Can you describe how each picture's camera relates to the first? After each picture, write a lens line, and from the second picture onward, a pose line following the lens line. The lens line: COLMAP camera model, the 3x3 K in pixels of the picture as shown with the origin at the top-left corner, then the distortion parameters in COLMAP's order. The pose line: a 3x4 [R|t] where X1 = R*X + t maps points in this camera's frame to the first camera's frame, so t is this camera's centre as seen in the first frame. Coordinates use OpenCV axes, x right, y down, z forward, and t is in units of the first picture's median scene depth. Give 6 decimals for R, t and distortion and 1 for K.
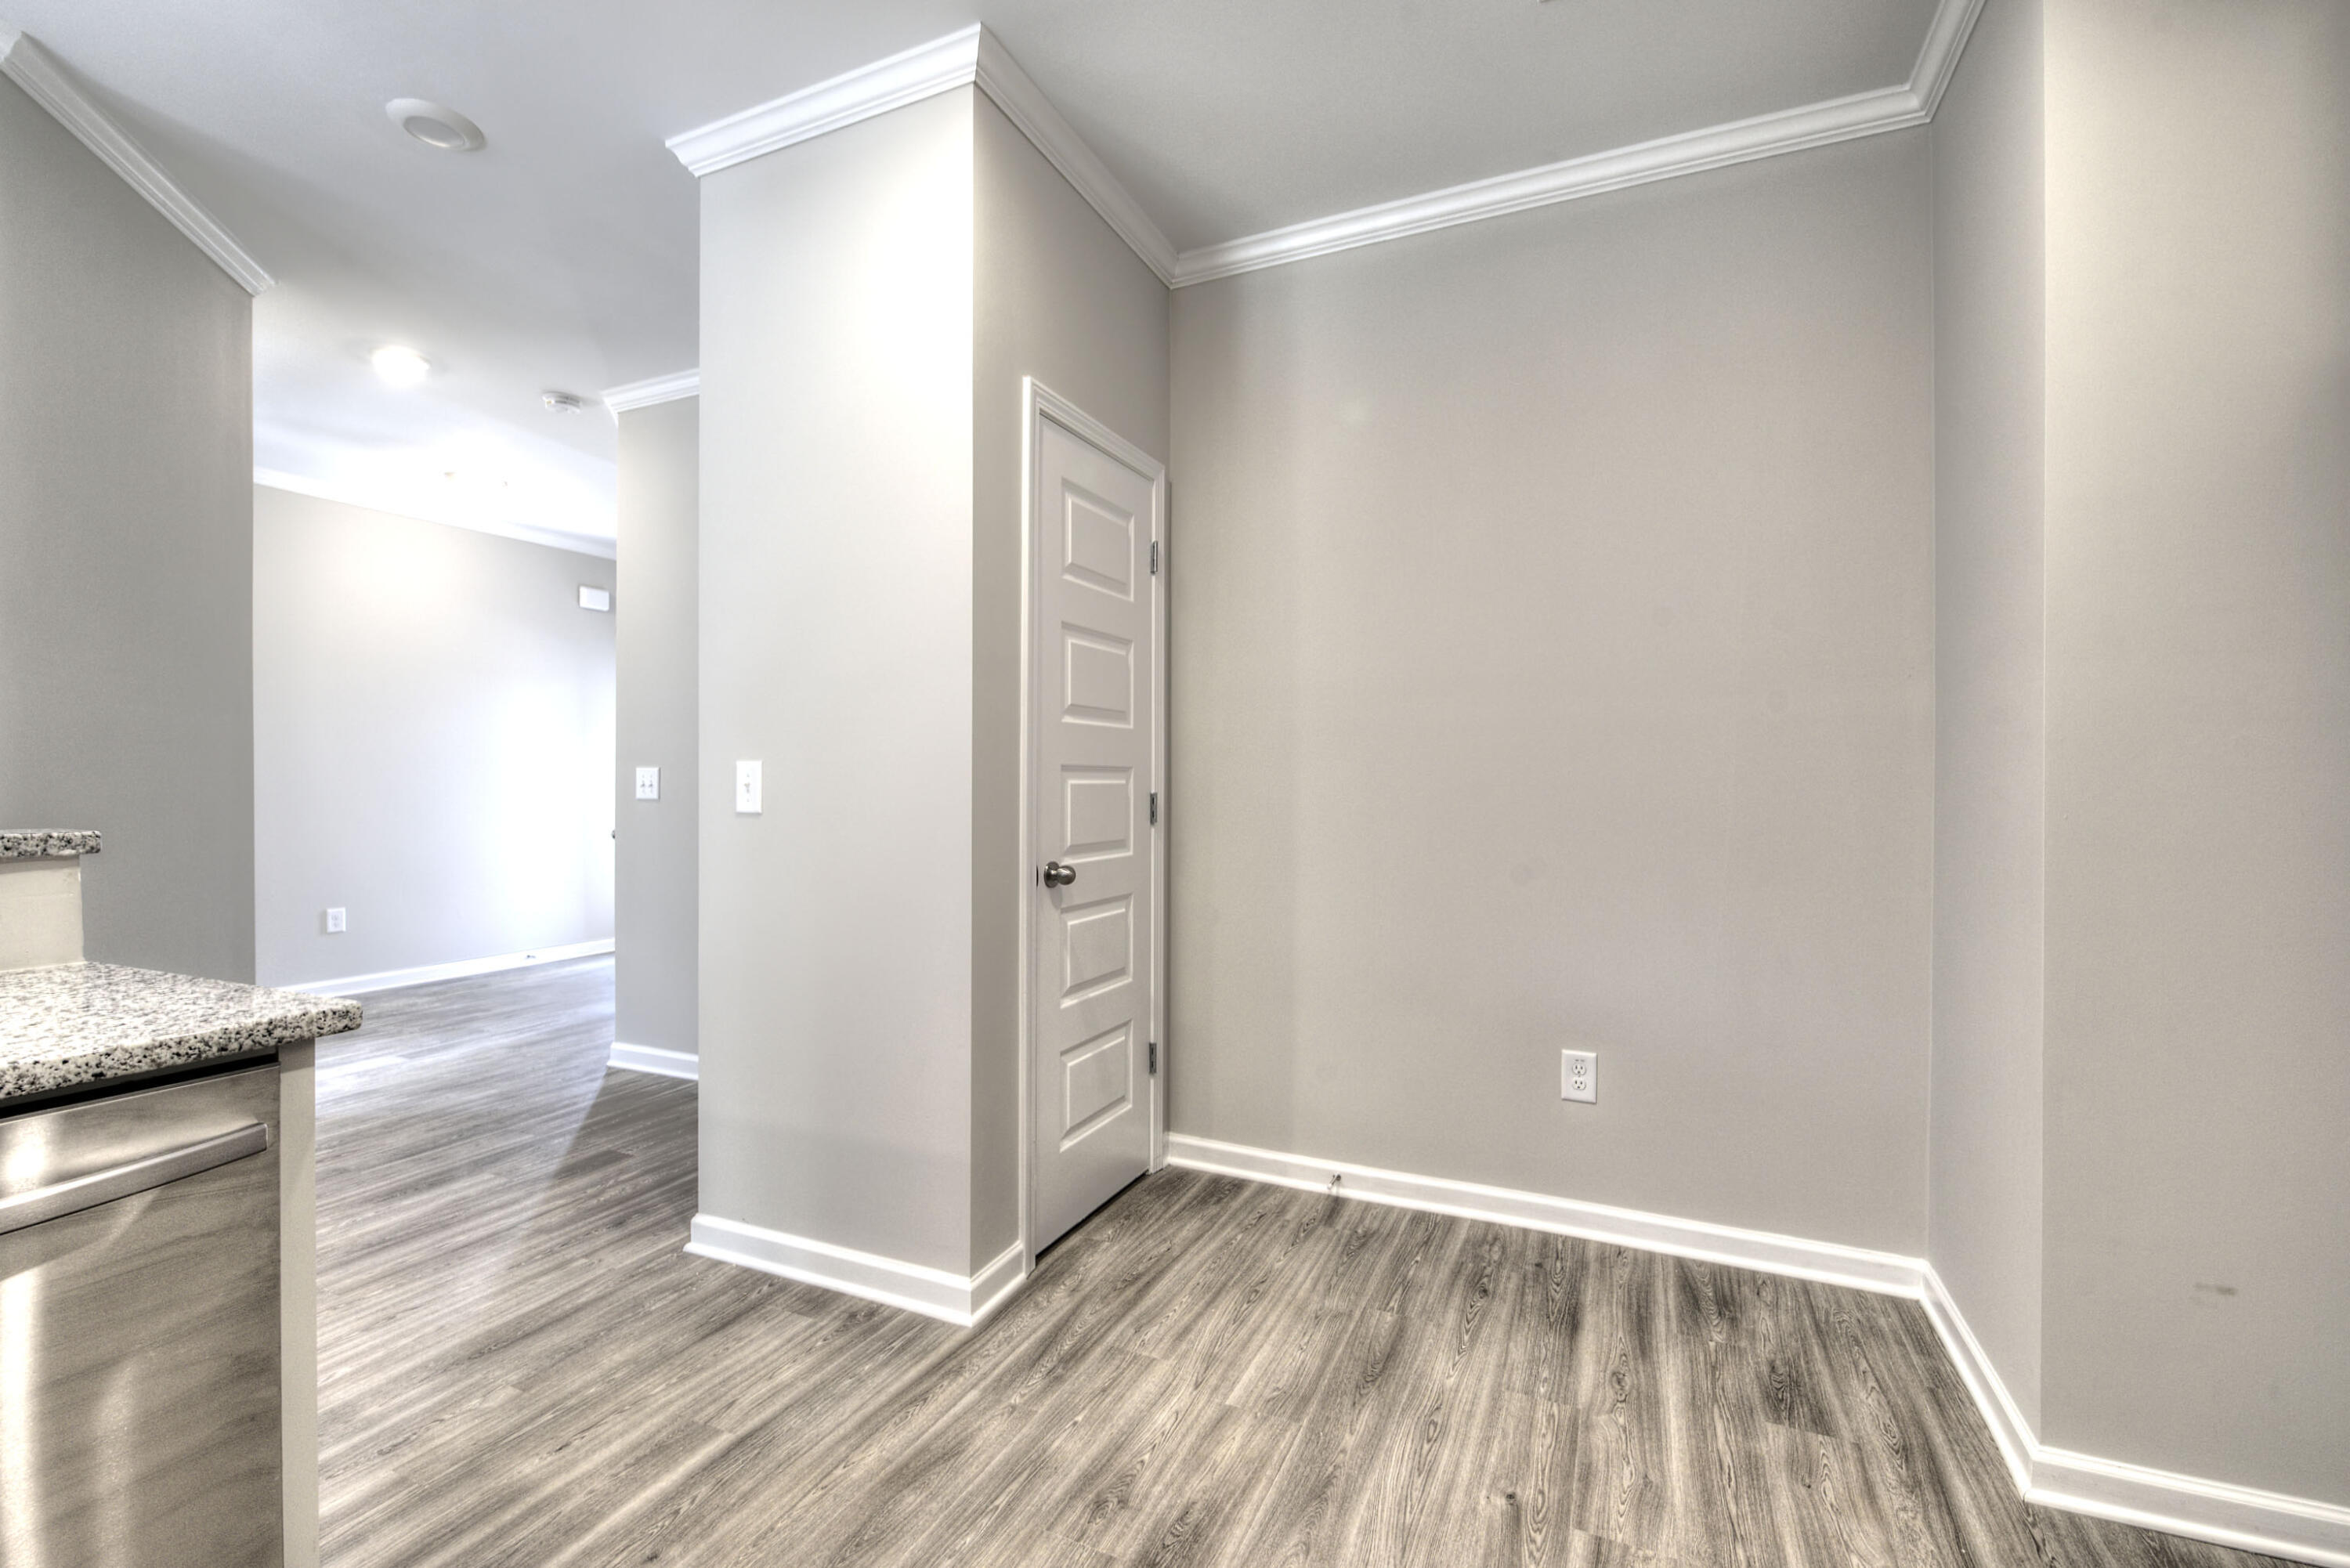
lens RADIAL K [[1002.5, 0, 1195.9], [0, 1002.5, 788.2], [0, 0, 1]] dist [-0.005986, -0.005249]
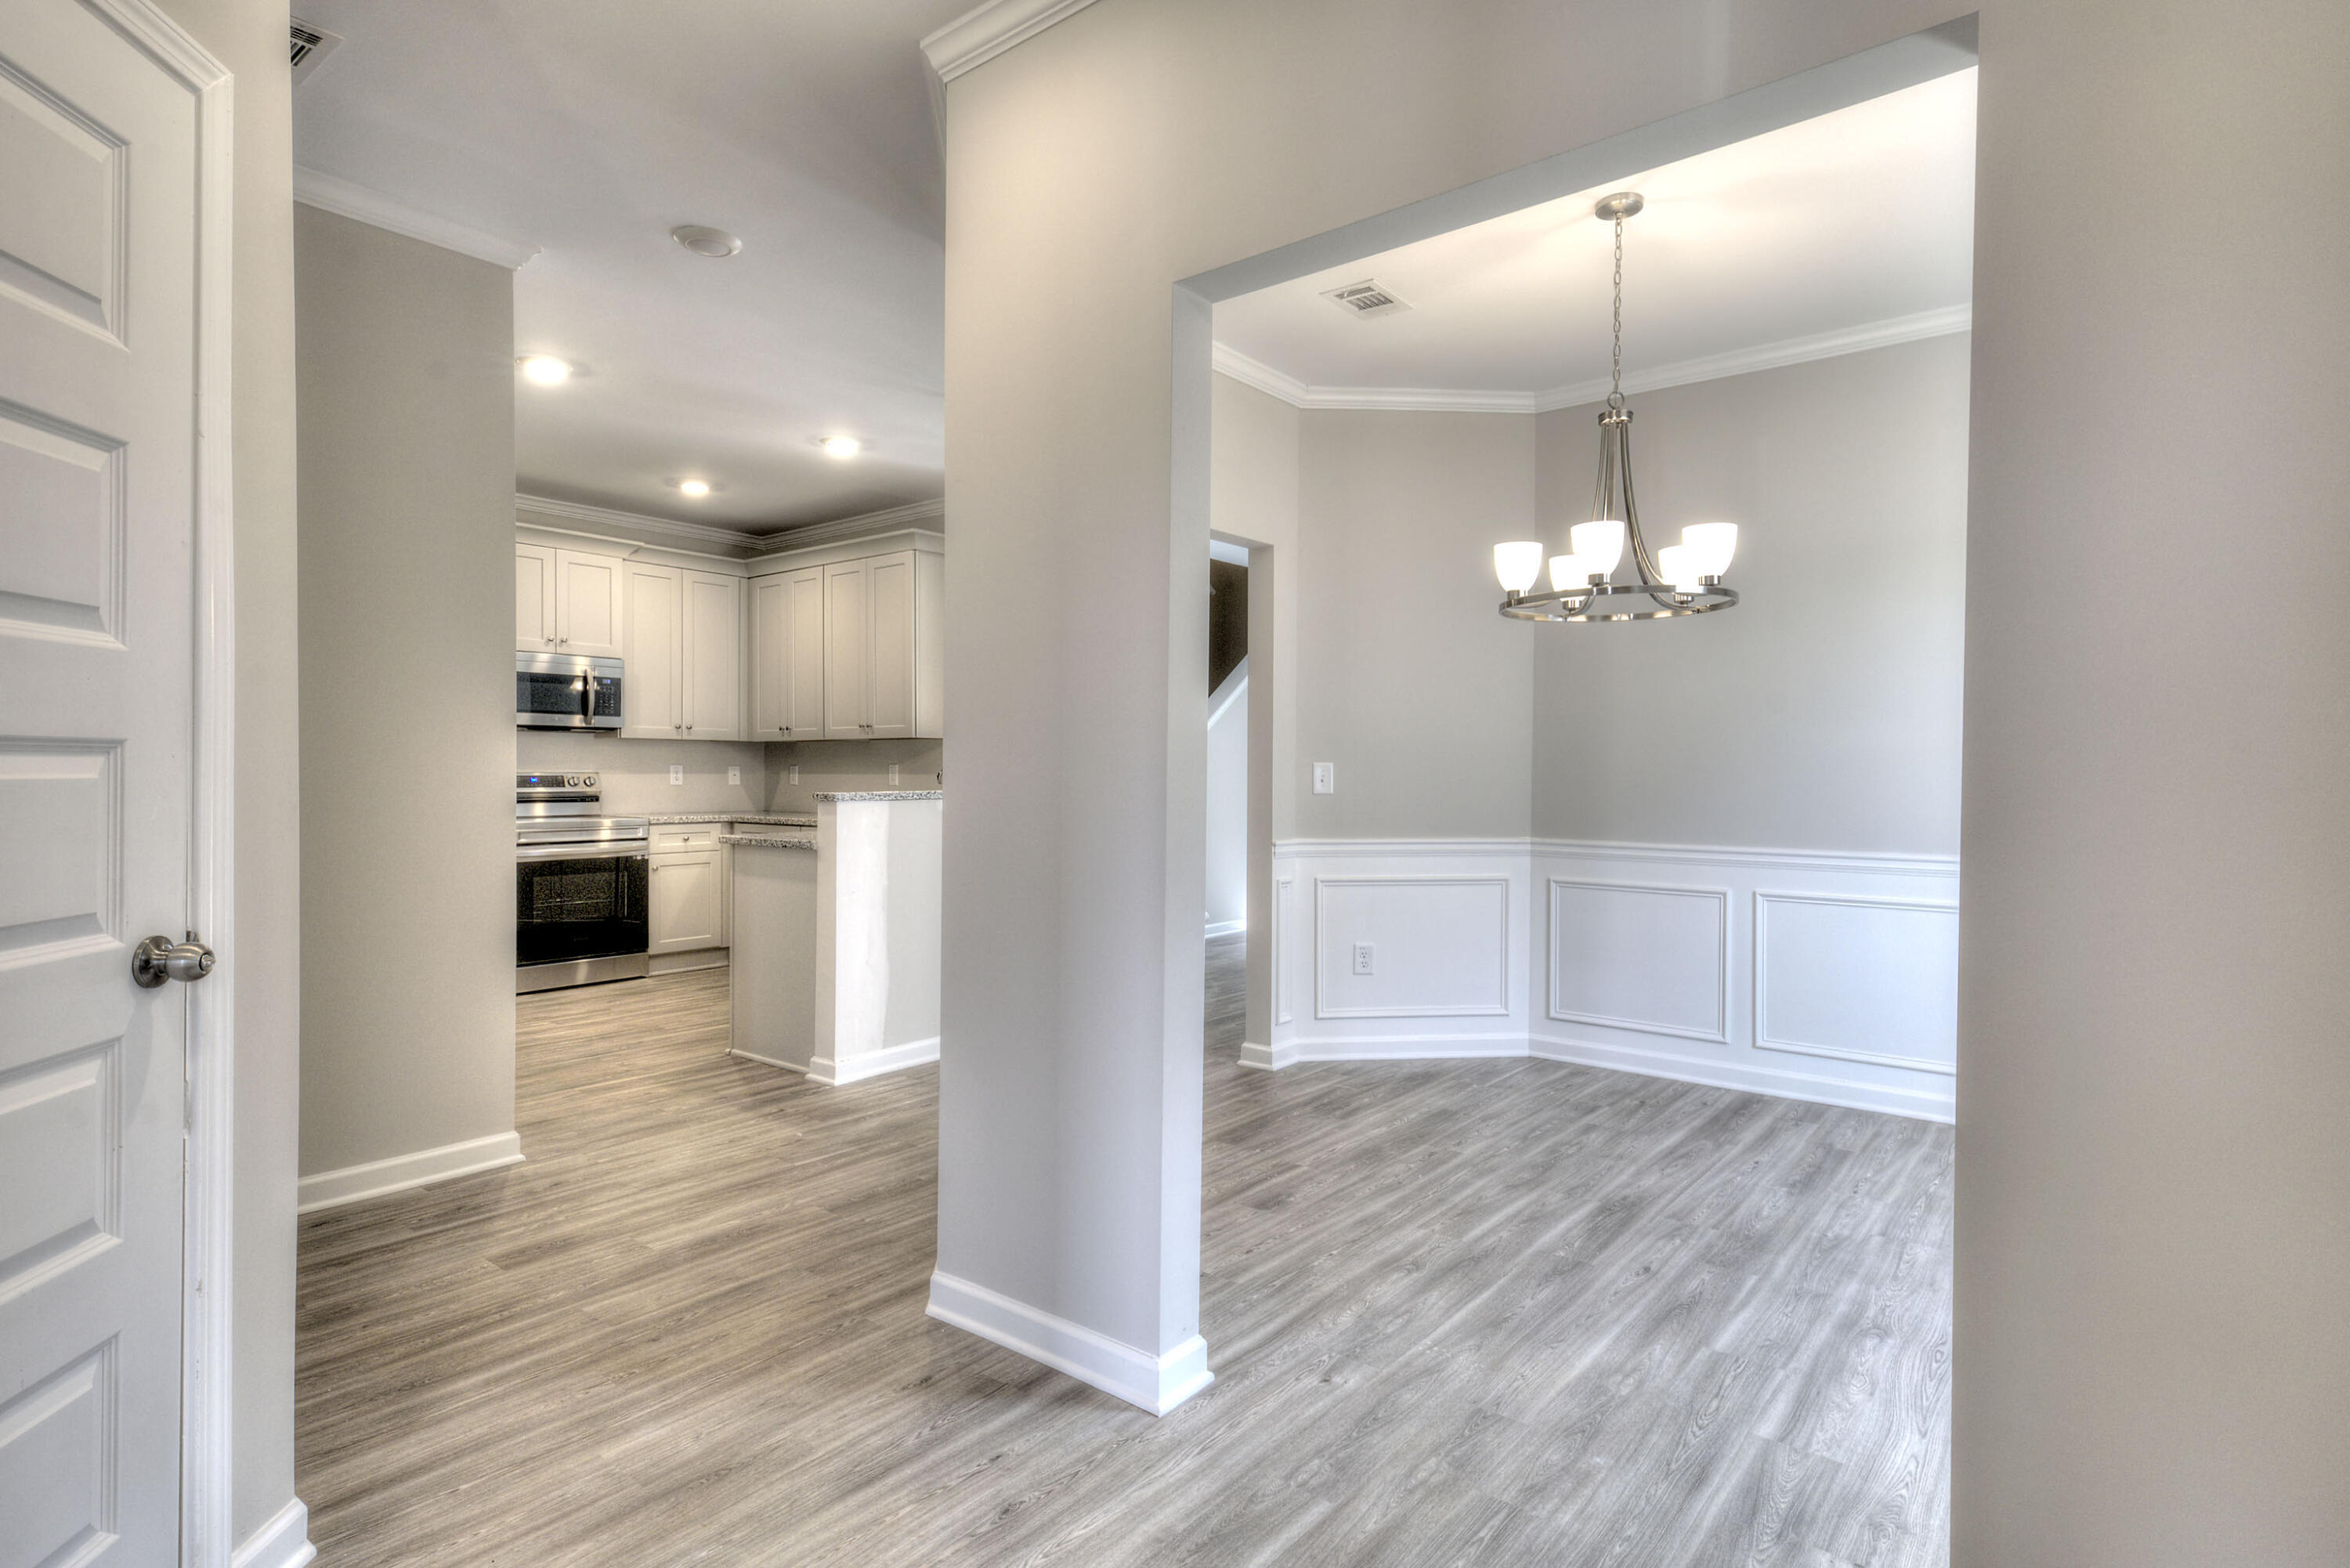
lens RADIAL K [[1203.2, 0, 1200.8], [0, 1203.2, 777.8], [0, 0, 1]] dist [0.005411, -0.000067]
pose [[-0.970331, -0.008955, 0.241615, -1.474774], [-0.005752, 0.999886, 0.013956, -0.025518], [-0.241712, 0.012152, -0.970272, 1.970806]]
